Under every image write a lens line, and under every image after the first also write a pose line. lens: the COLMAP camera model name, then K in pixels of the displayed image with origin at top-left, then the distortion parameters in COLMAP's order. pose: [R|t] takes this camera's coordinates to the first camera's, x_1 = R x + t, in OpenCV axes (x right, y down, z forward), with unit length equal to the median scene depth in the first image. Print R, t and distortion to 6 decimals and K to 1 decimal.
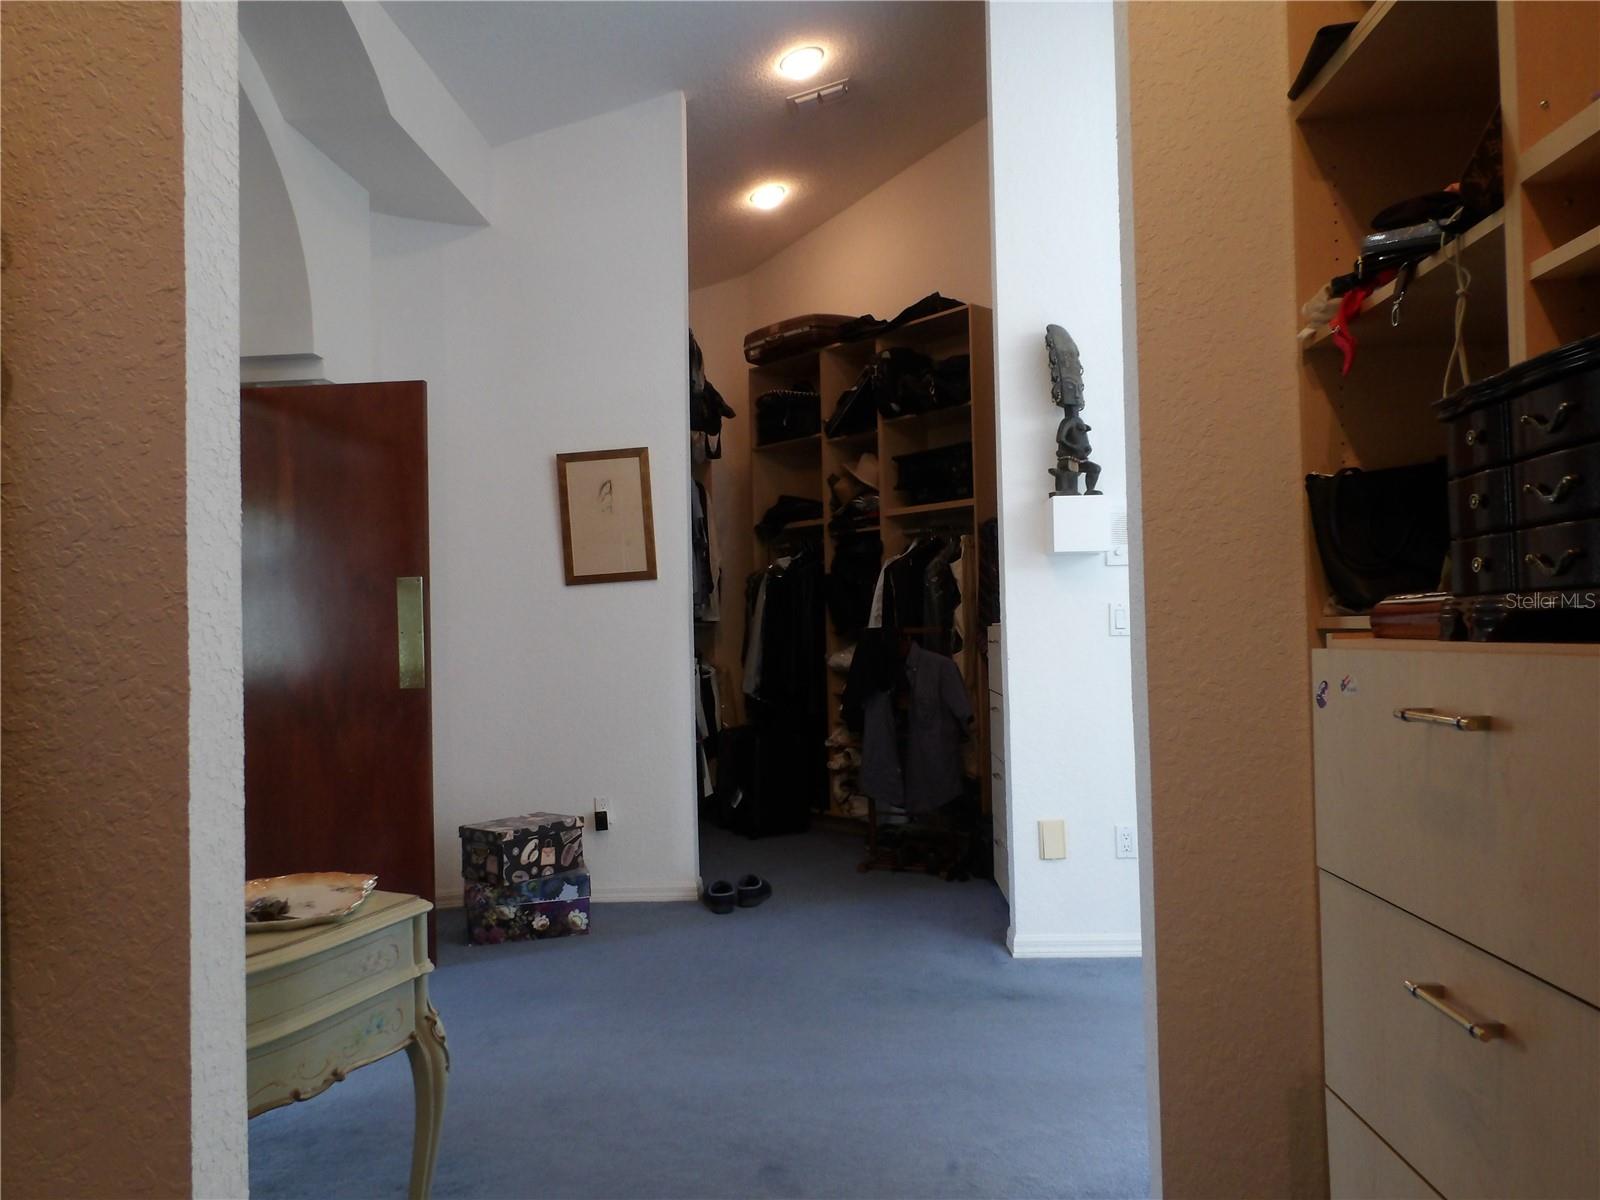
lens RADIAL K [[1125.3, 0, 800.0], [0, 1125.3, 600.0], [0, 0, 1]] dist [0.001287, 0.000558]
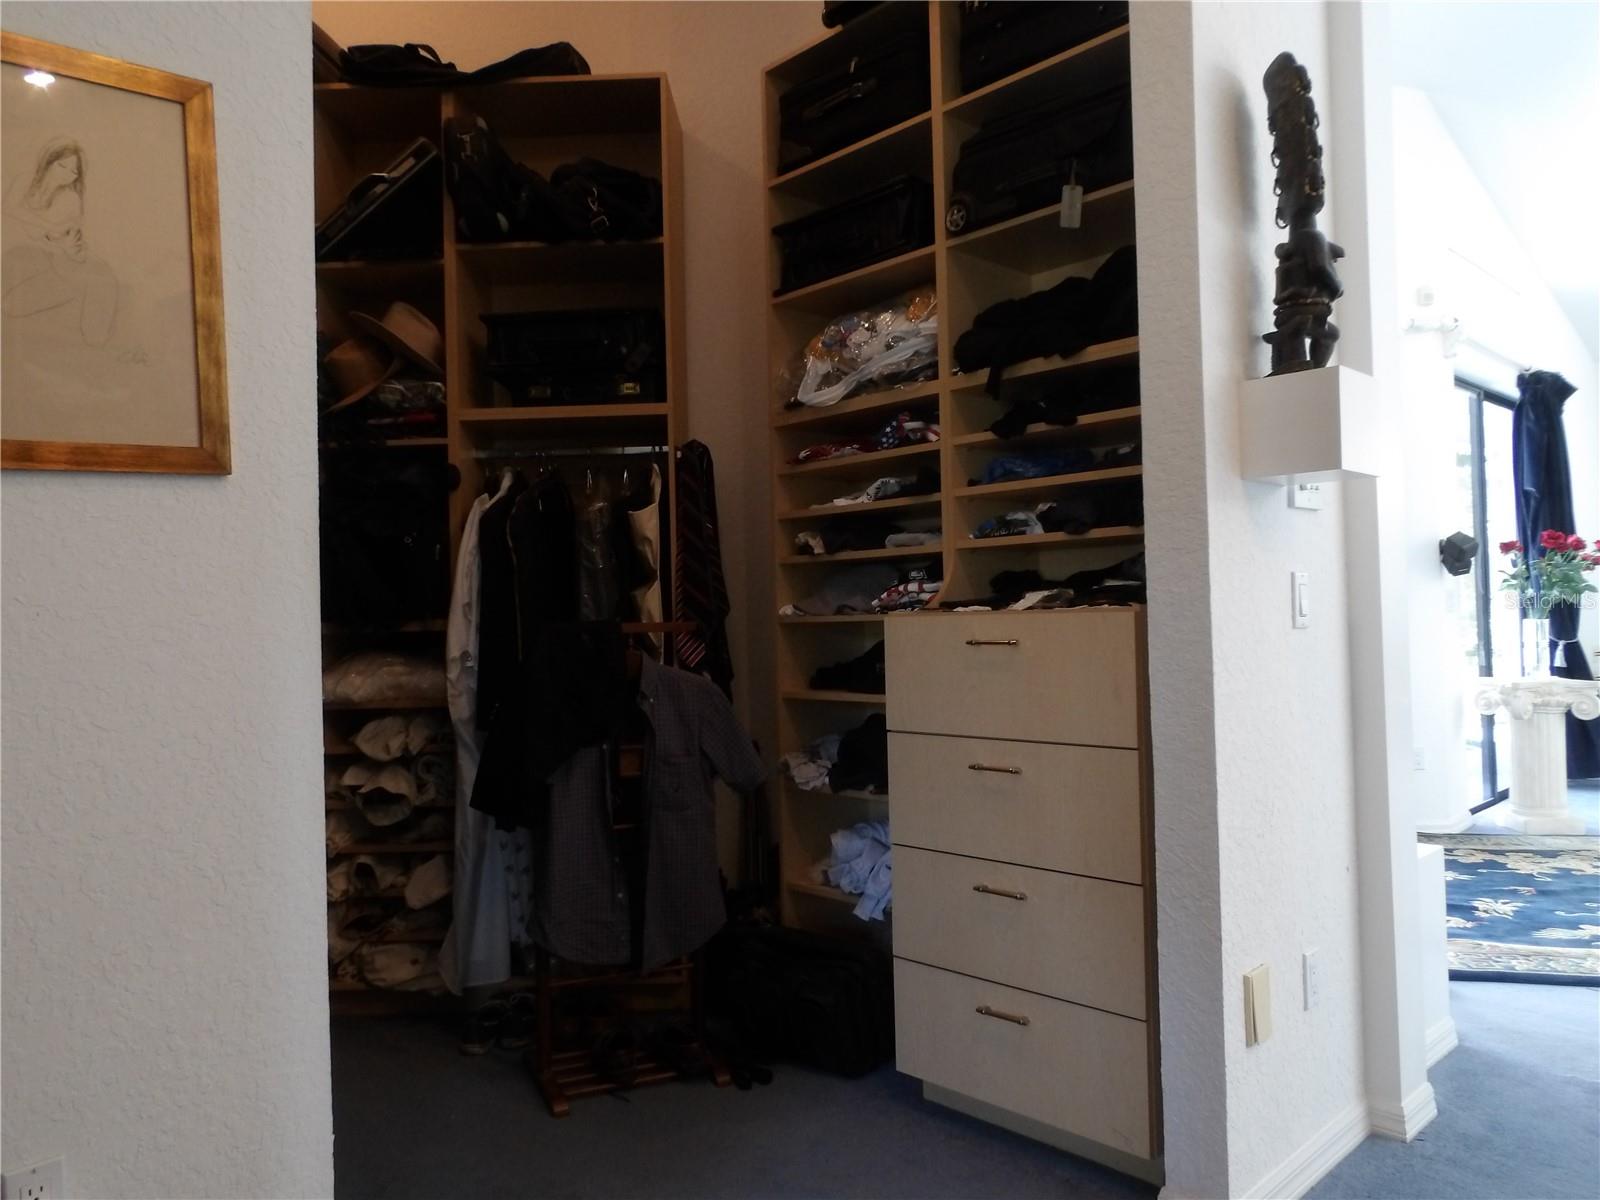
lens RADIAL K [[1125.3, 0, 800.0], [0, 1125.3, 600.0], [0, 0, 1]] dist [0.001287, 0.000558]
pose [[0.692485, 0.017180, 0.721227, -0.217916], [-0.010626, 0.999851, -0.013614, 0.019515], [-0.721354, 0.001763, 0.692565, 0.543811]]
